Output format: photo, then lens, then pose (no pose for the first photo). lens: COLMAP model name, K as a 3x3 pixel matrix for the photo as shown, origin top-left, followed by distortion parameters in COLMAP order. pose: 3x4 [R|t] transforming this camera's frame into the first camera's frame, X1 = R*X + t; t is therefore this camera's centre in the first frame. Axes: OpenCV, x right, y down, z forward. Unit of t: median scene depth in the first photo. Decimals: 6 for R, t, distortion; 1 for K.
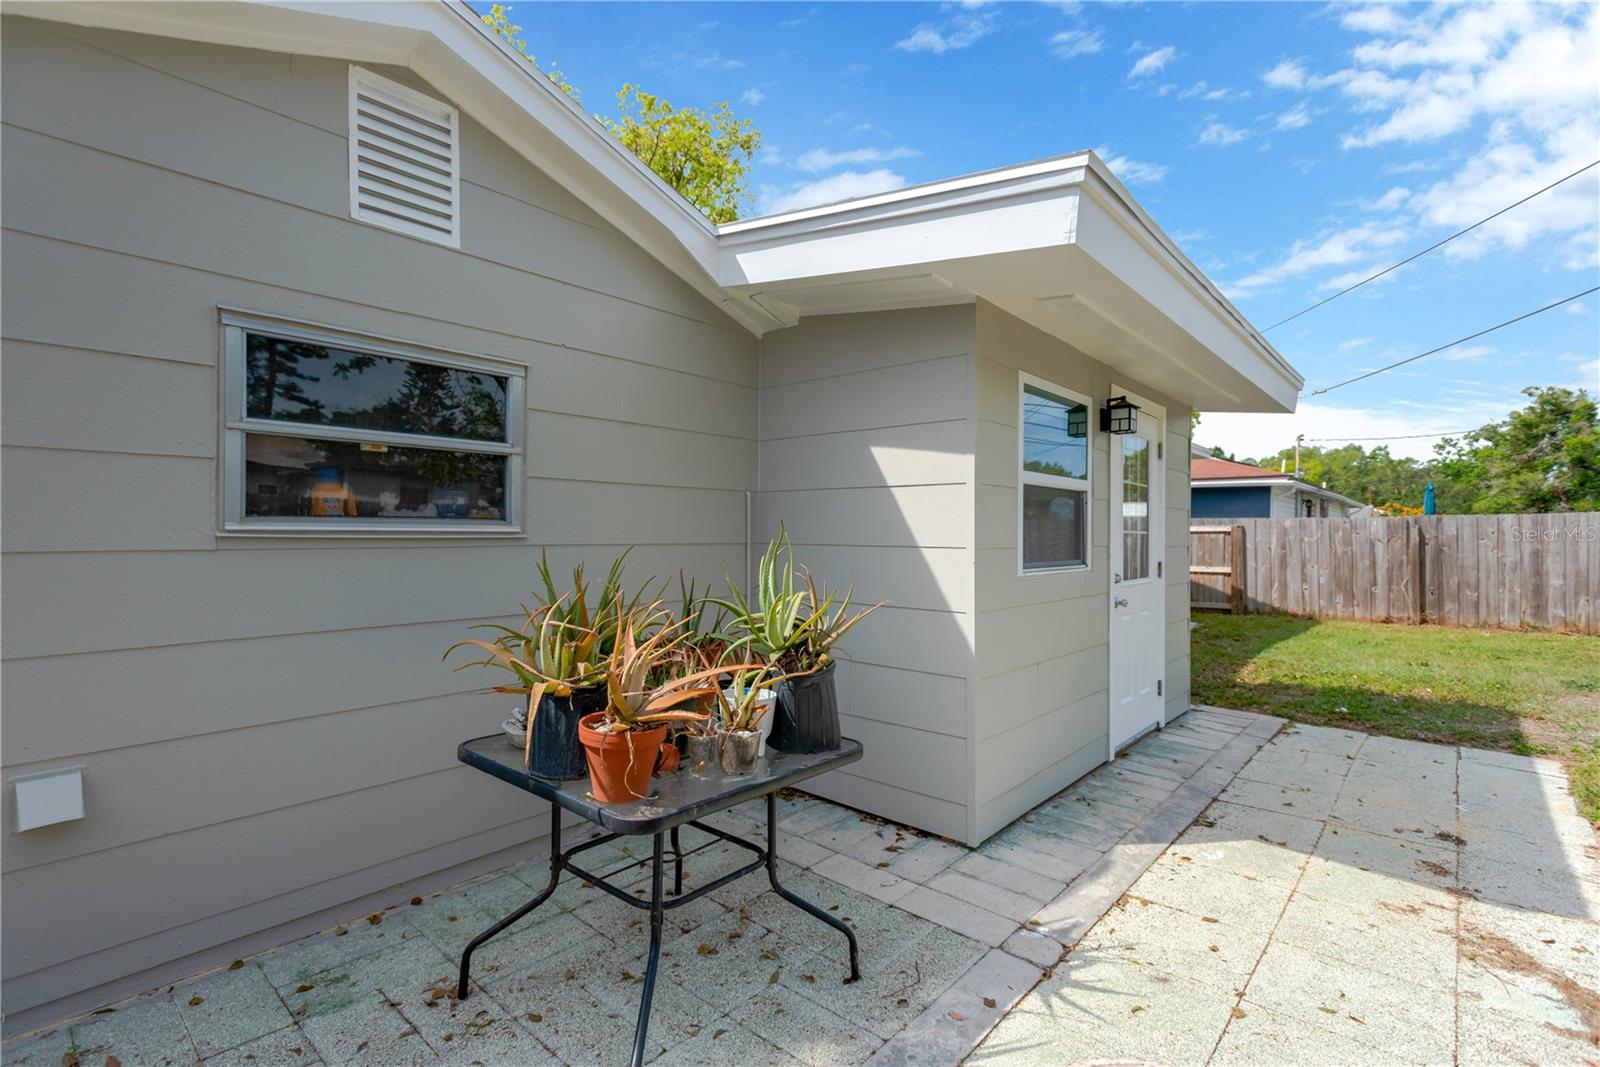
lens RADIAL K [[745.6, 0, 795.3], [0, 745.6, 543.7], [0, 0, 1]] dist [0.001364, -0.001644]
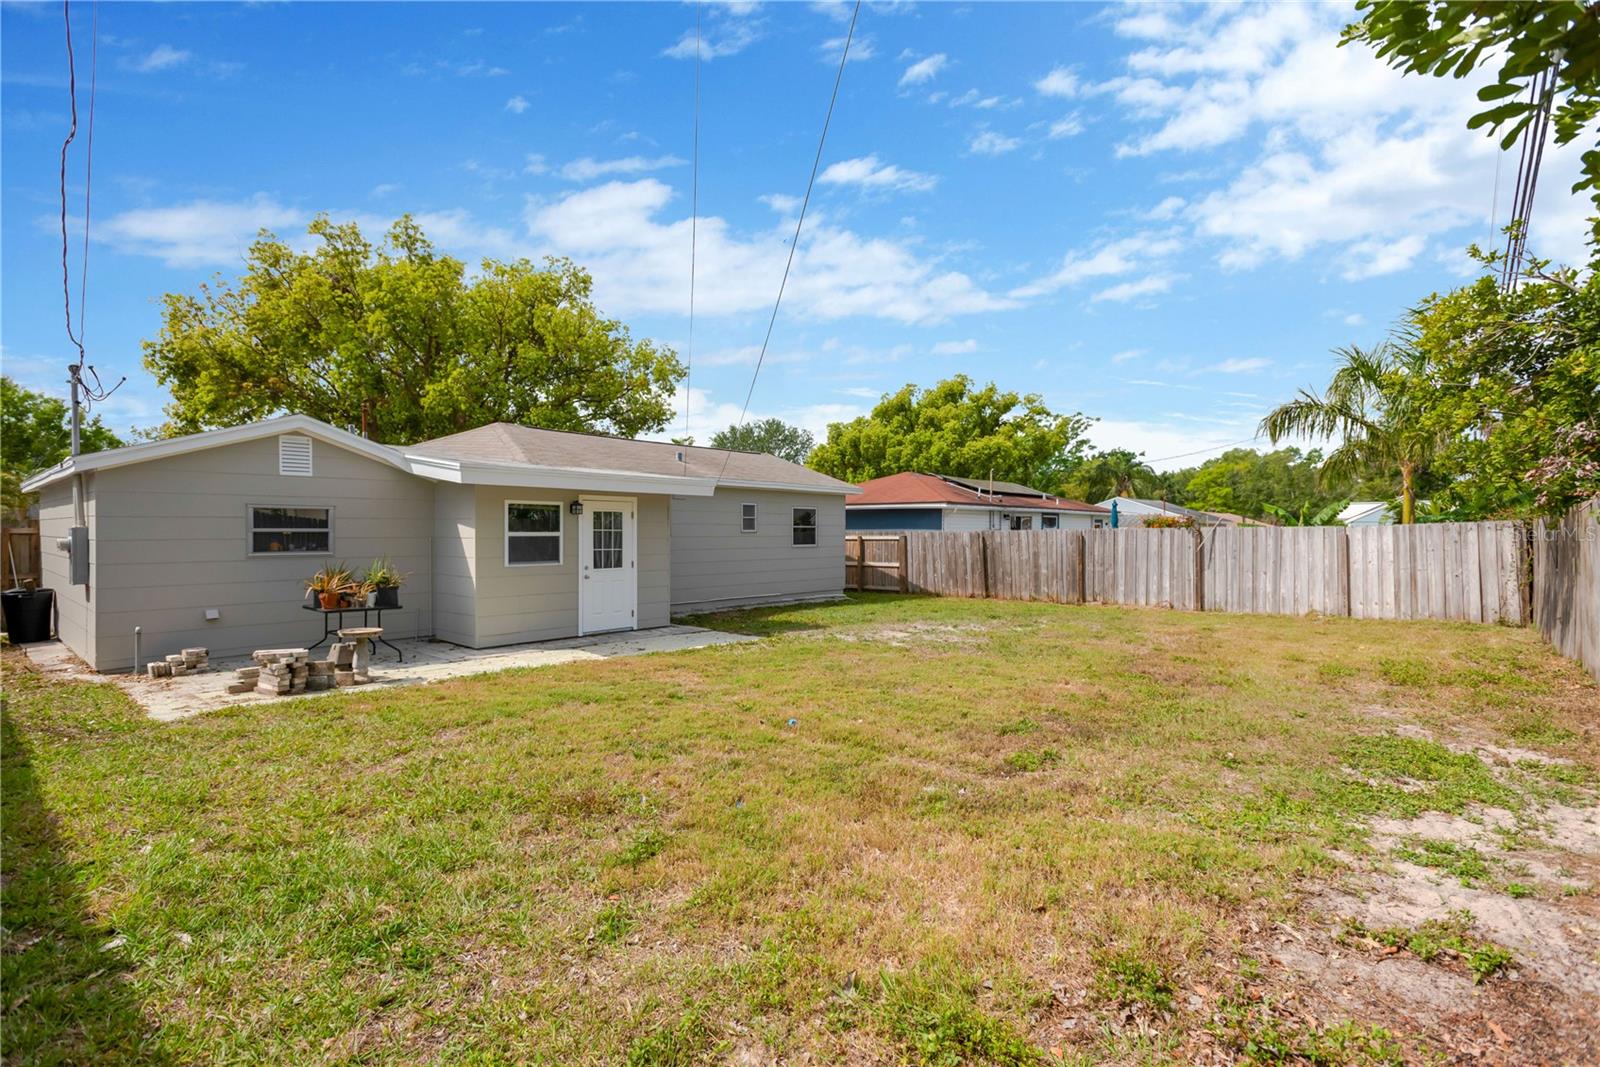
lens RADIAL K [[743.5, 0, 800.2], [0, 743.5, 538.6], [0, 0, 1]] dist [0.005233, 0.000248]
pose [[0.999968, -0.003679, 0.007161, 0.422989], [0.003699, 0.999989, -0.002760, -0.016985], [-0.007151, 0.002786, 0.999971, -0.589435]]
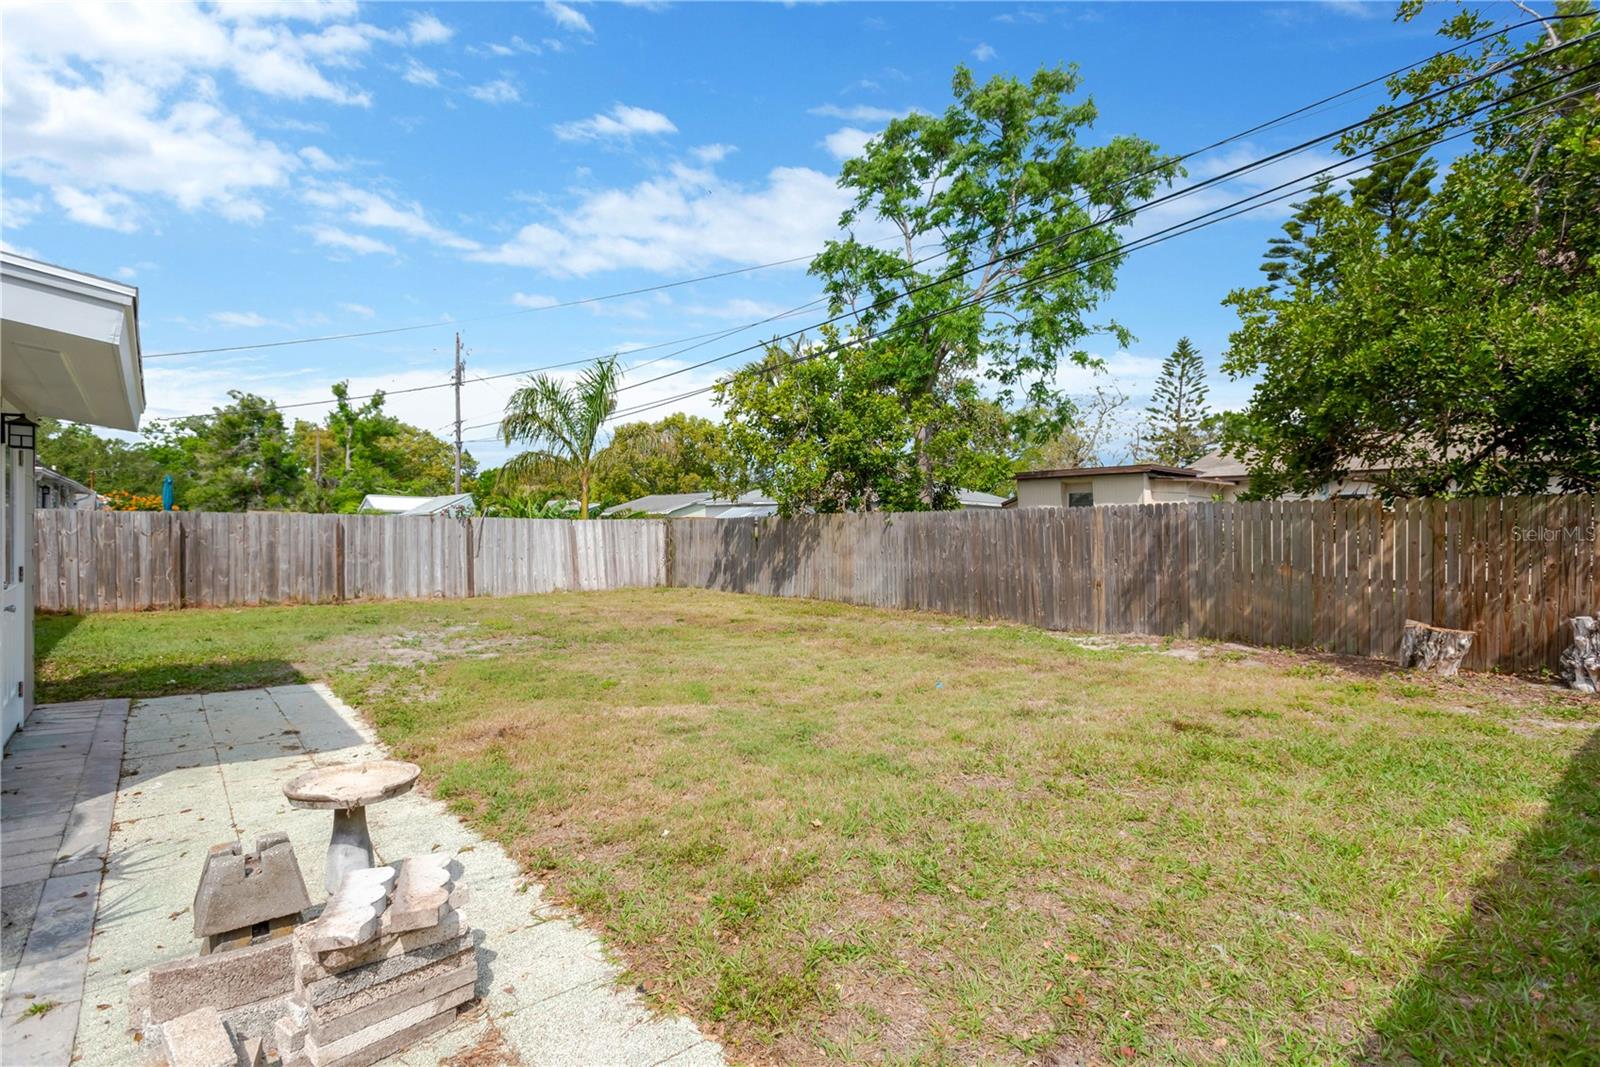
lens RADIAL K [[762.5, 0, 800.0], [0, 762.5, 533.5], [0, 0, 1]] dist [-0.000337, -0.001100]
pose [[0.148255, 0.002037, 0.988947, -0.152560], [-0.007844, 0.999969, -0.000884, -0.011177], [-0.988918, -0.007626, 0.148267, -0.085739]]
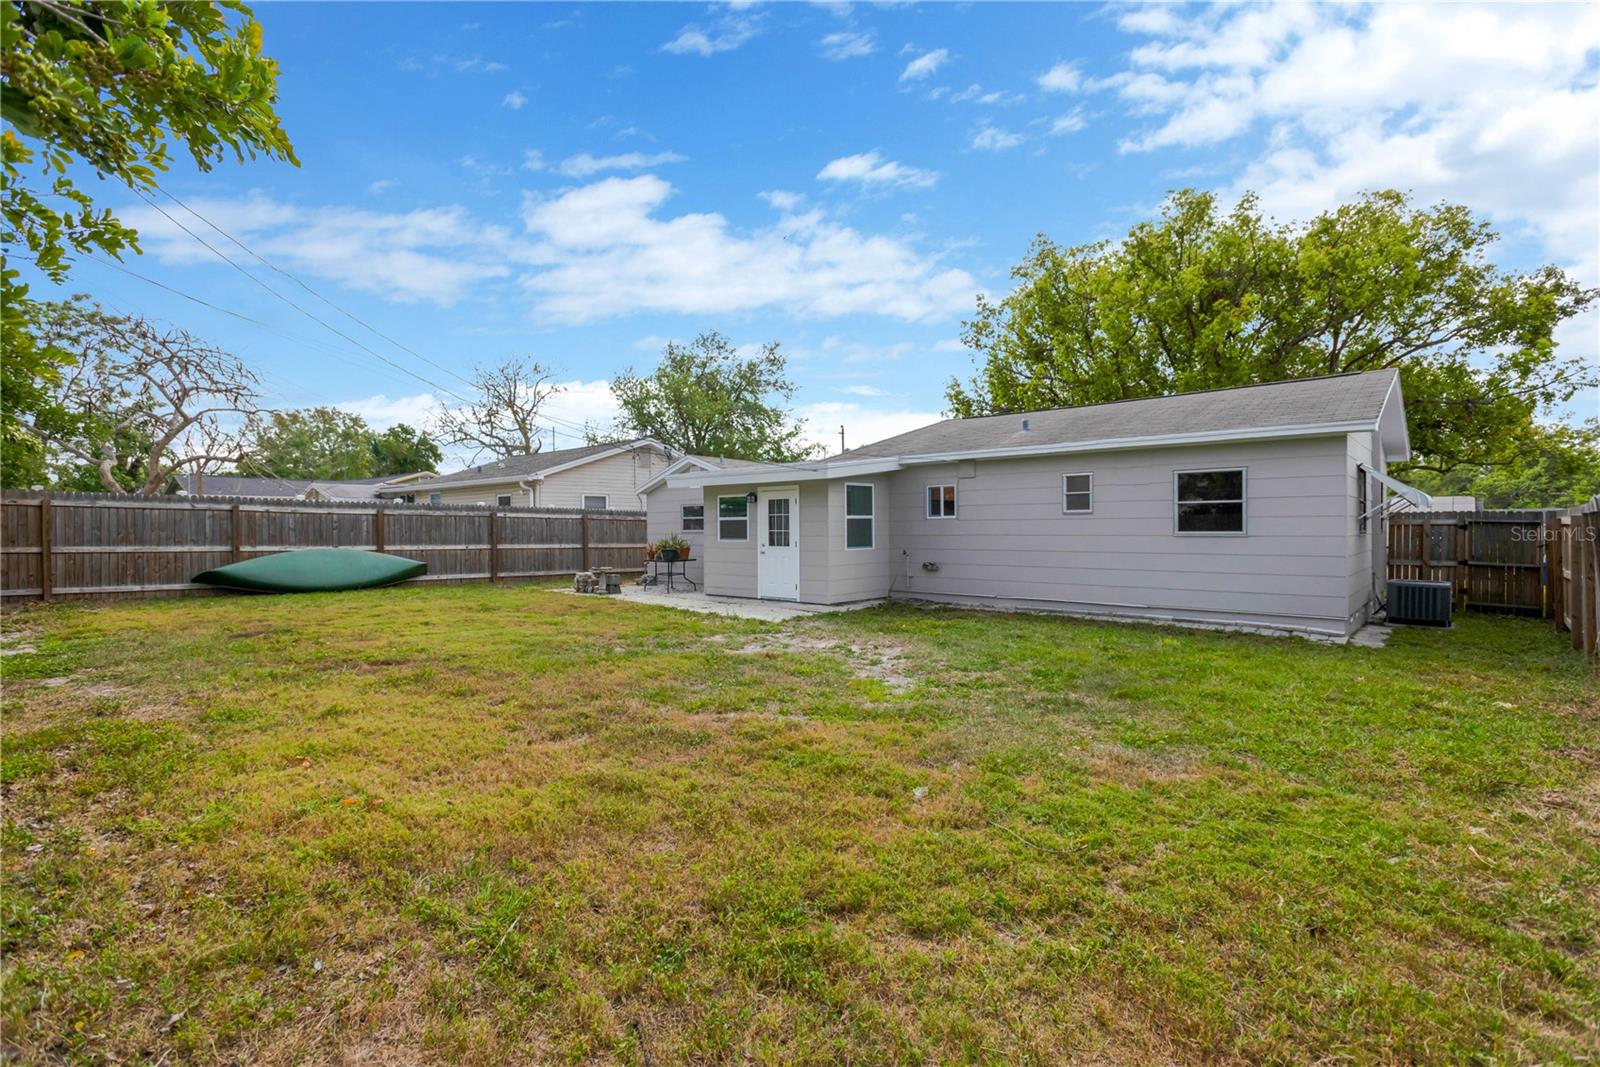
lens RADIAL K [[729.9, 0, 800.0], [0, 729.9, 533.5], [0, 0, 1]] dist [0.000068, 0.000044]
pose [[0.005268, 0.005325, -0.999972, 1.323274], [-0.006283, 0.999966, 0.005292, -0.008260], [0.999966, 0.006255, 0.005301, 0.414038]]
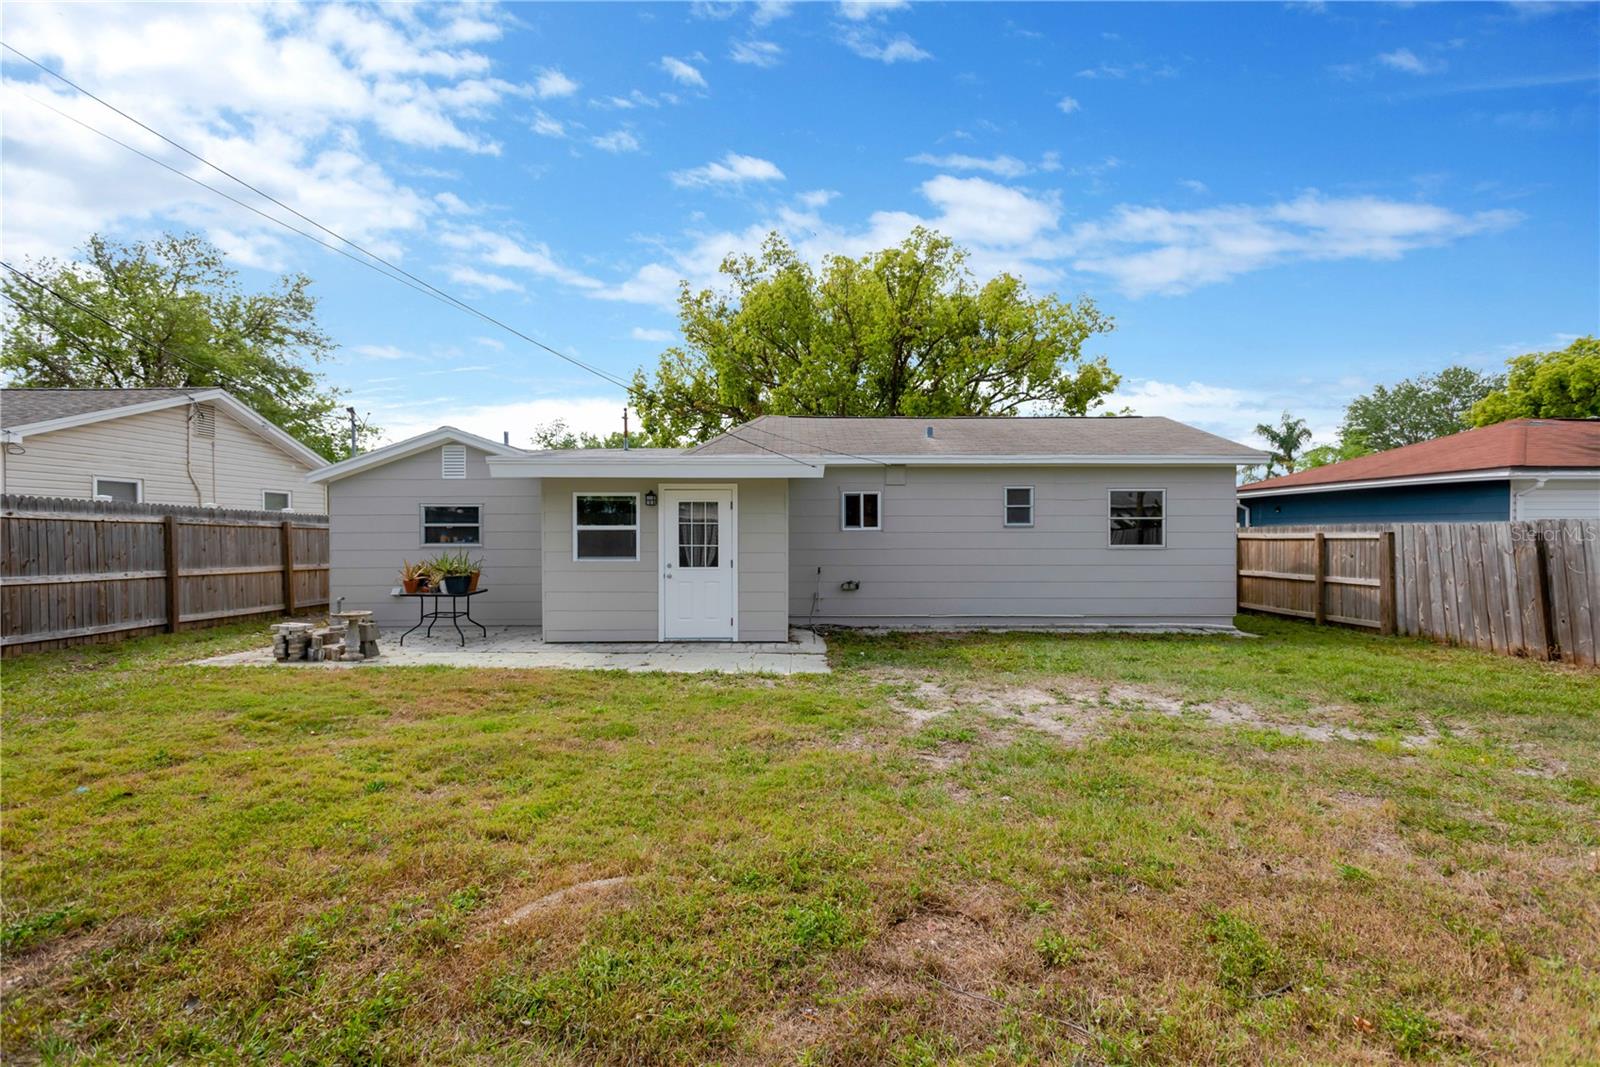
lens RADIAL K [[743.5, 0, 800.2], [0, 743.5, 538.6], [0, 0, 1]] dist [0.005233, 0.000248]
pose [[0.672067, 0.001047, -0.740490, 0.880050], [-0.004910, 0.999983, -0.003042, -0.012013], [0.740474, 0.005680, 0.672061, -0.093666]]
